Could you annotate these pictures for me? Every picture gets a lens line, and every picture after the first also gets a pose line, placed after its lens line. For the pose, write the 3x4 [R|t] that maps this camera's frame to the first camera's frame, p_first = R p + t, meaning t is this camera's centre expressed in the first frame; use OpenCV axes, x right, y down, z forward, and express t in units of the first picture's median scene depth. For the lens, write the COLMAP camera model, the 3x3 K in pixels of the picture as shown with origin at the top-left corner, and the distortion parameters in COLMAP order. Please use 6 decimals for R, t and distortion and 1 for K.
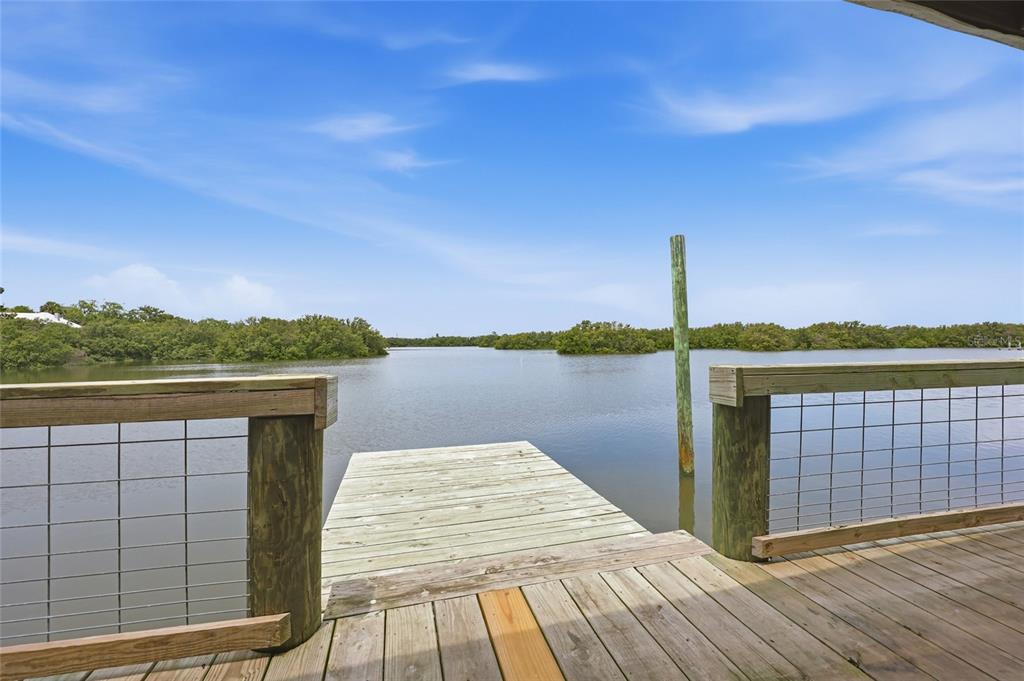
lens RADIAL K [[415.6, 0, 511.9], [0, 415.6, 343.9], [0, 0, 1]] dist [0.001104, 0.000330]
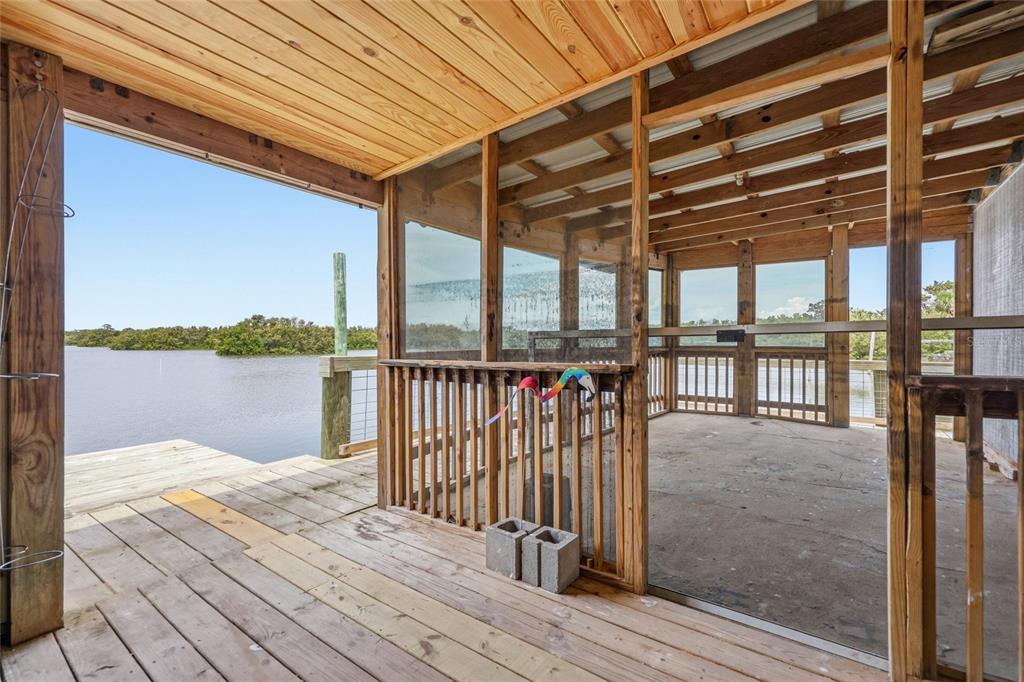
lens RADIAL K [[443.1, 0, 512.4], [0, 443.1, 338.7], [0, 0, 1]] dist [-0.001563, -0.000148]
pose [[0.766286, 0.013357, 0.642360, -0.126688], [-0.006503, 0.999894, -0.013033, -0.006472], [-0.642466, 0.005810, 0.766292, -1.055889]]
